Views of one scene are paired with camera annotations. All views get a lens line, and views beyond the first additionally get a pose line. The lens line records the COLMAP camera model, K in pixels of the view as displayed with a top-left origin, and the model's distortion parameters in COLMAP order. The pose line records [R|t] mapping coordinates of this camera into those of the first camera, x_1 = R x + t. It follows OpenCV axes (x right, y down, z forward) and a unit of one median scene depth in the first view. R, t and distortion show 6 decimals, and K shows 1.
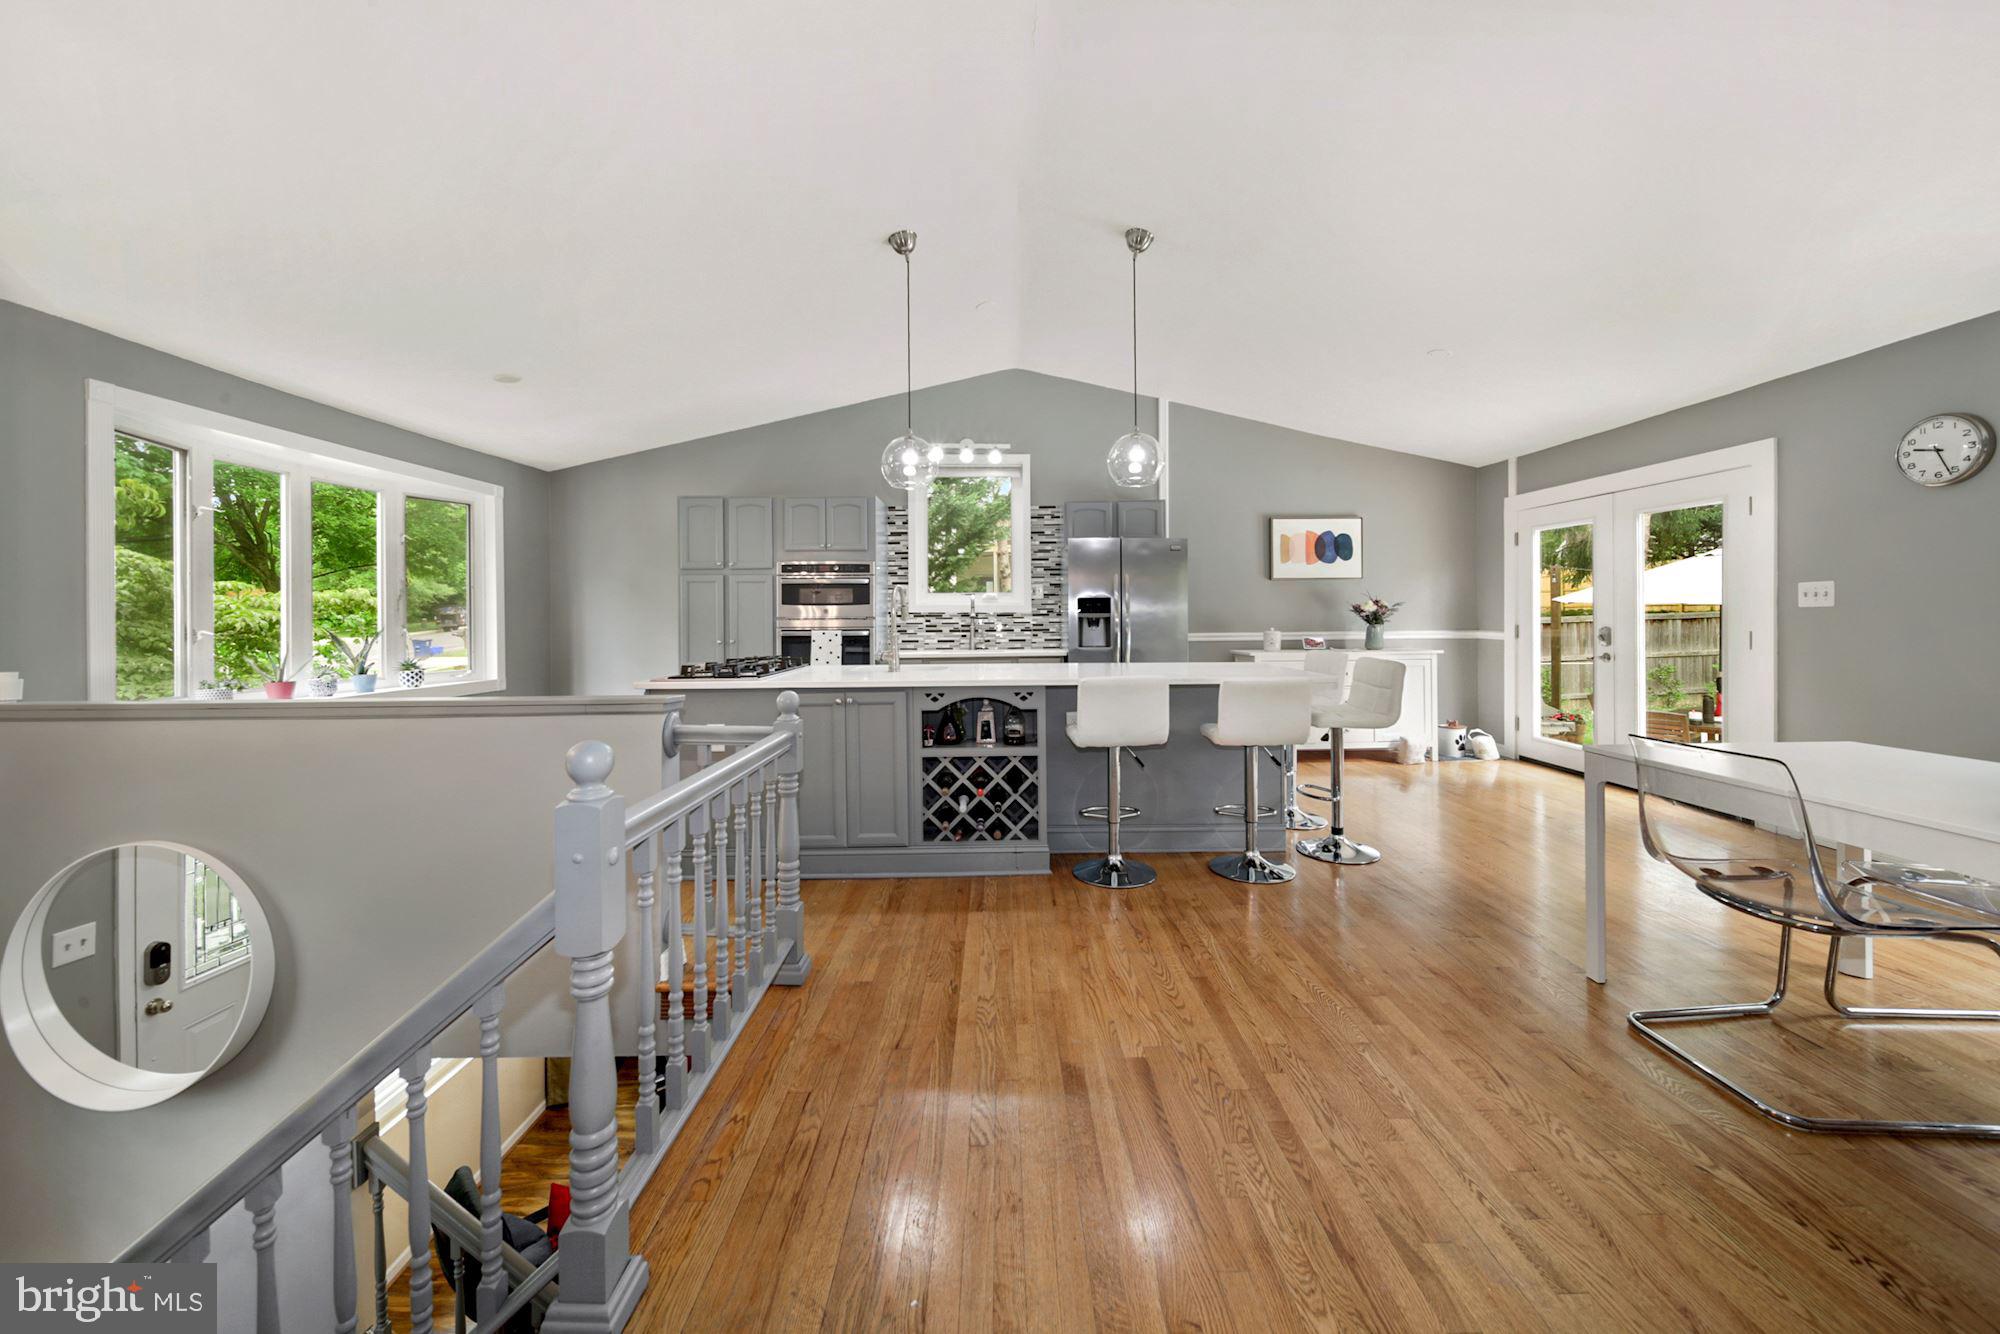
lens RADIAL K [[720.7, 0, 1009.9], [0, 720.7, 612.3], [0, 0, 1]] dist [0.000725, 0.000007]
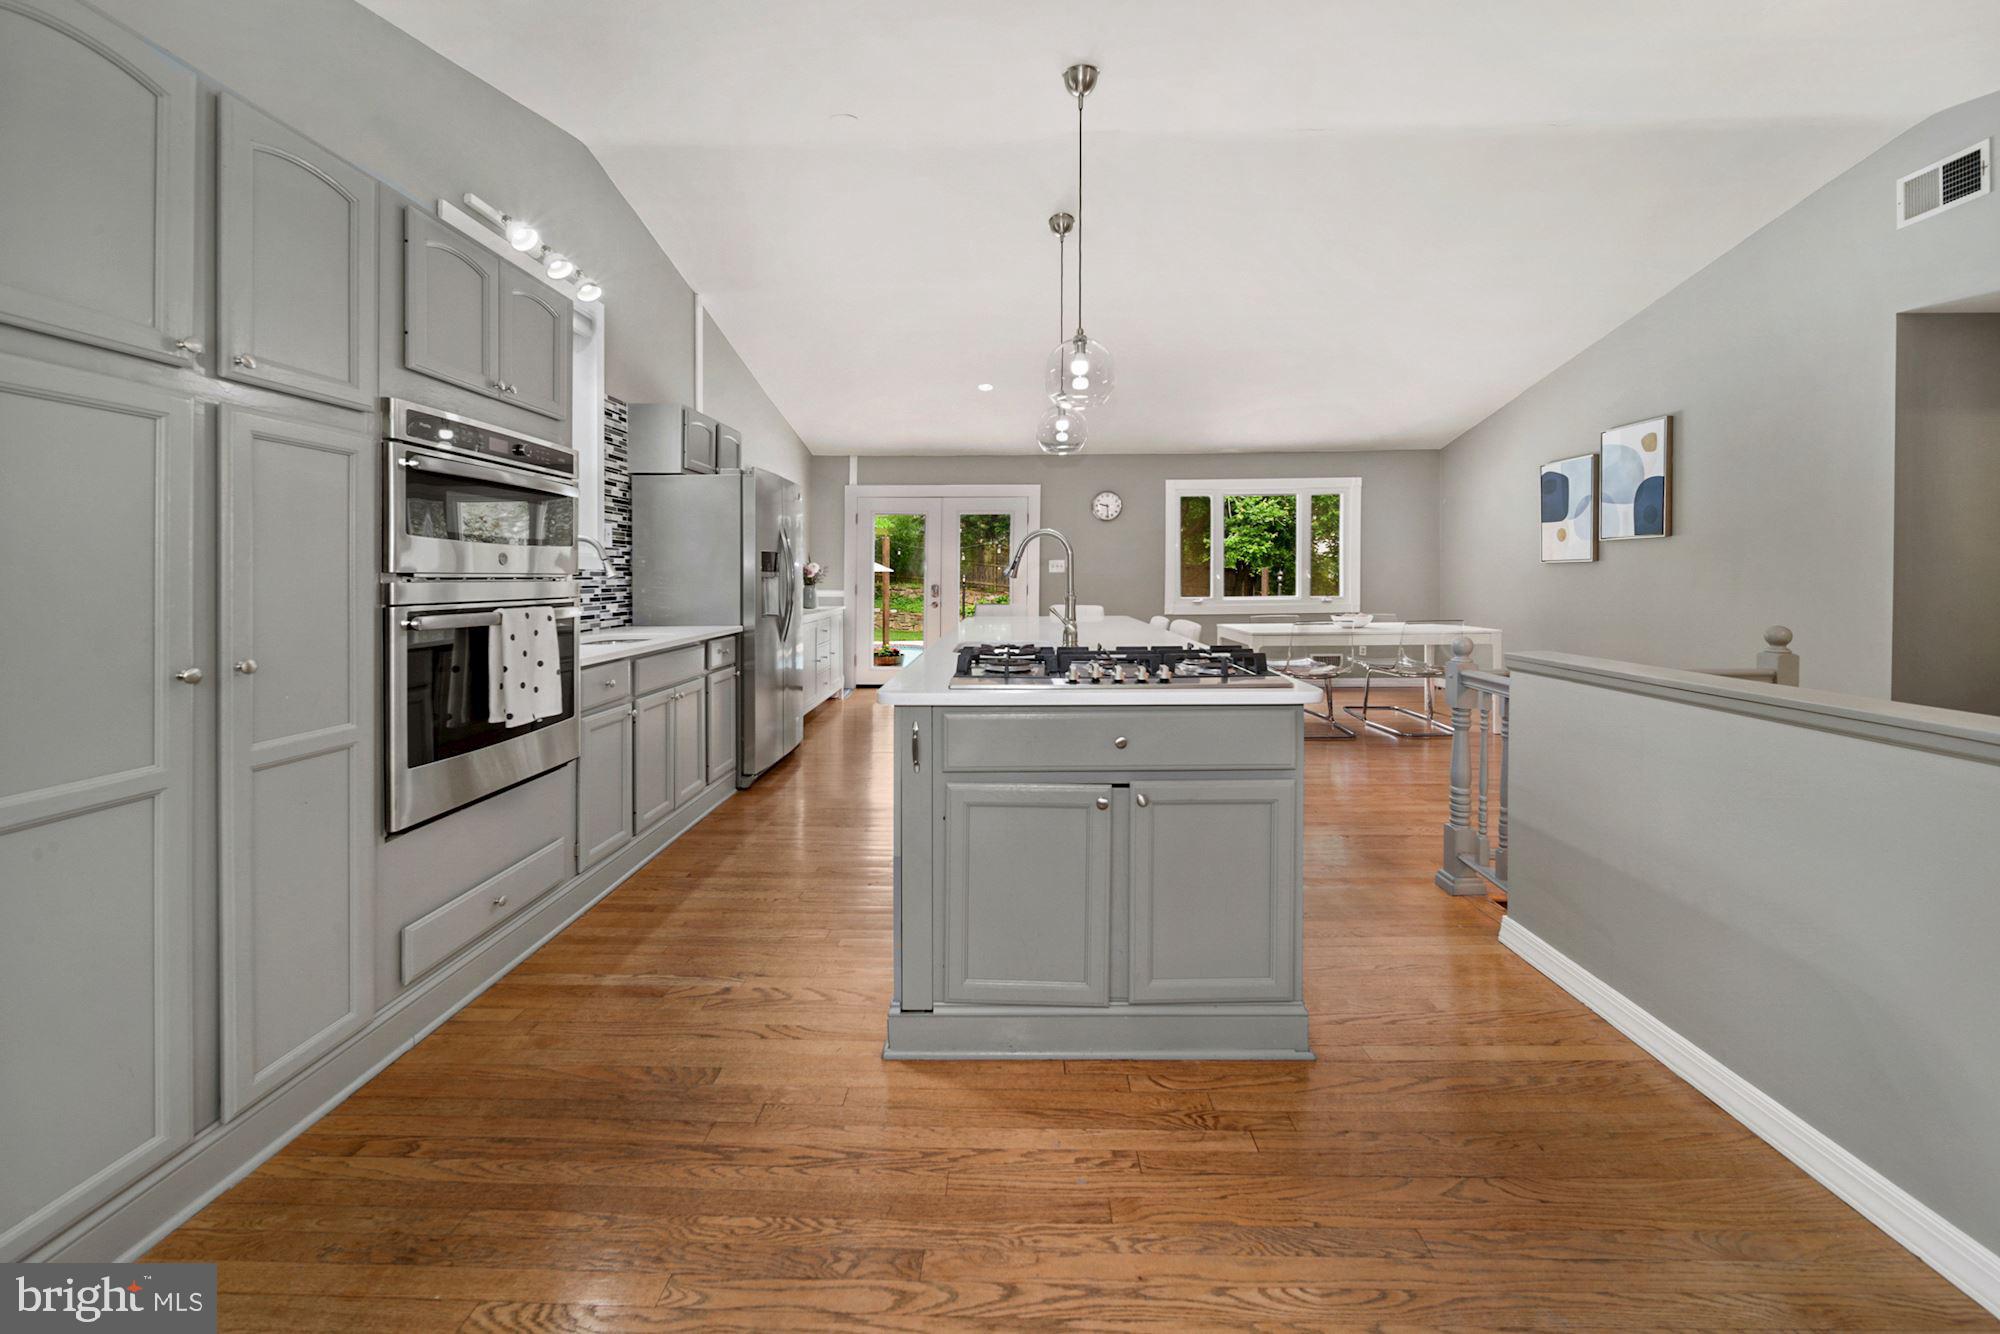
lens RADIAL K [[729.6, 0, 1003.3], [0, 729.6, 578.4], [0, 0, 1]] dist [-0.000695, -0.000307]
pose [[0.049310, 0.001696, 0.998782, -0.594407], [-0.002047, 0.999997, -0.001597, 0.008266], [-0.998781, -0.001966, 0.049314, 0.675161]]
